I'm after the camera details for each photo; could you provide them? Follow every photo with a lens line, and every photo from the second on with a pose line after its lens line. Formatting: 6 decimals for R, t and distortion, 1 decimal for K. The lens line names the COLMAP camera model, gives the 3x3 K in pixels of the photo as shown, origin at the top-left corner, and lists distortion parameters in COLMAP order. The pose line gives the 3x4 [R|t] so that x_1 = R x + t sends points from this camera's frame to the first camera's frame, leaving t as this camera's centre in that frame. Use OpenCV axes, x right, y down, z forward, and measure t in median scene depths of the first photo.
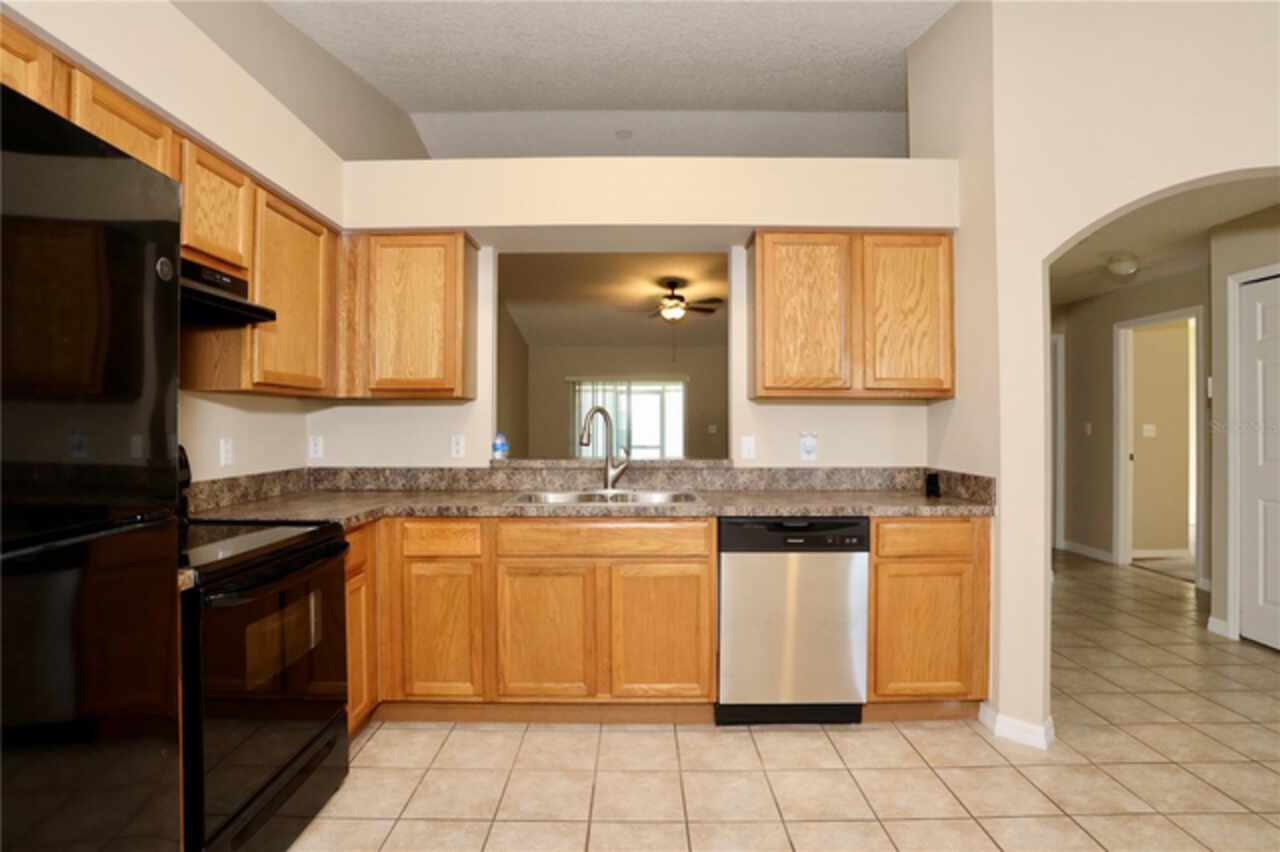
lens RADIAL K [[645.5, 0, 640.0], [0, 645.5, 426.0], [0, 0, 1]] dist [-0.084697, 0.043598]
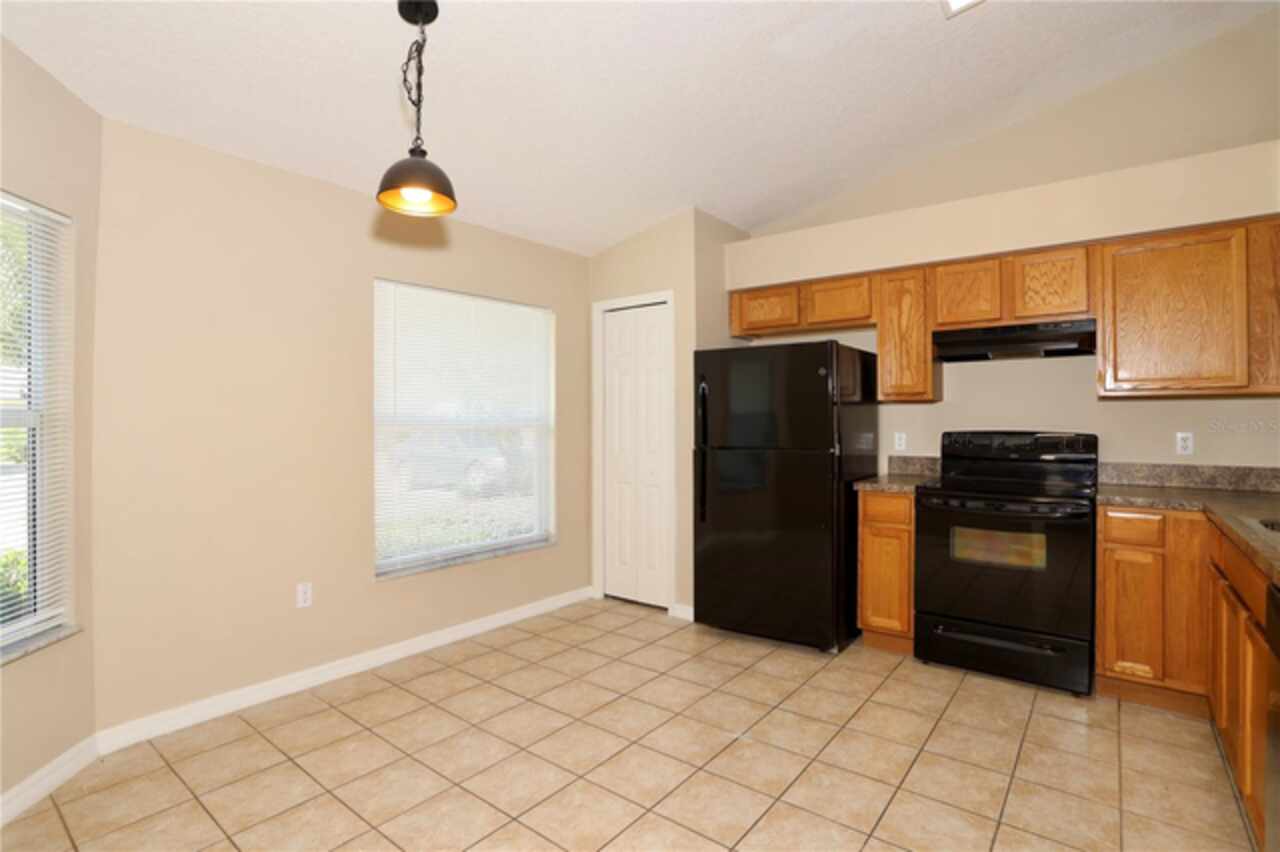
lens RADIAL K [[618.7, 0, 640.0], [0, 618.7, 426.0], [0, 0, 1]] dist [-0.072158, 0.032923]
pose [[-0.607036, 0.007449, -0.794639, 0.807678], [-0.001948, 0.999939, 0.010862, -0.003312], [0.794672, 0.008141, -0.606985, 0.770041]]
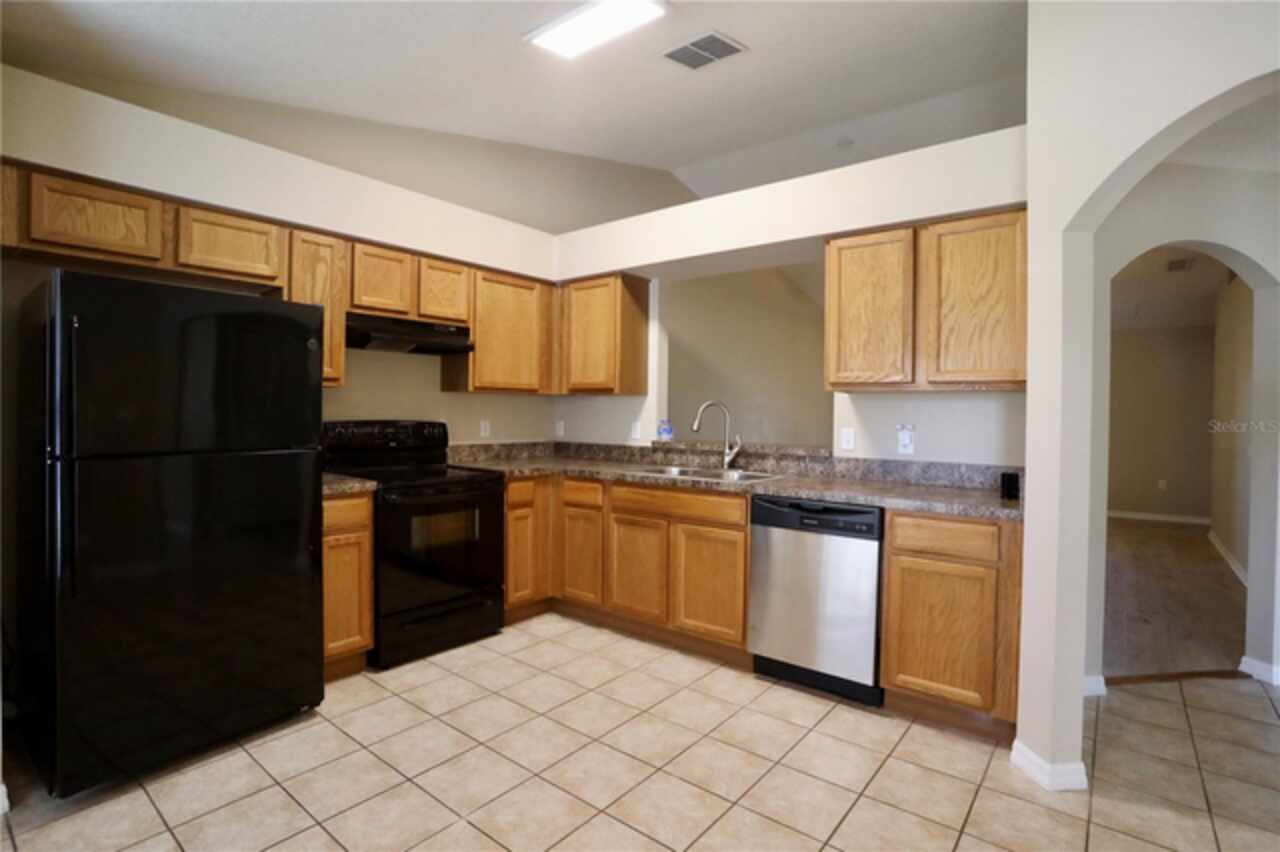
lens RADIAL K [[618.7, 0, 640.0], [0, 618.7, 426.0], [0, 0, 1]] dist [-0.072158, 0.032923]
pose [[0.783388, 0.023392, -0.621093, 0.597917], [-0.014990, 0.999712, 0.018745, -0.001985], [0.621353, -0.005375, 0.783513, -0.016156]]
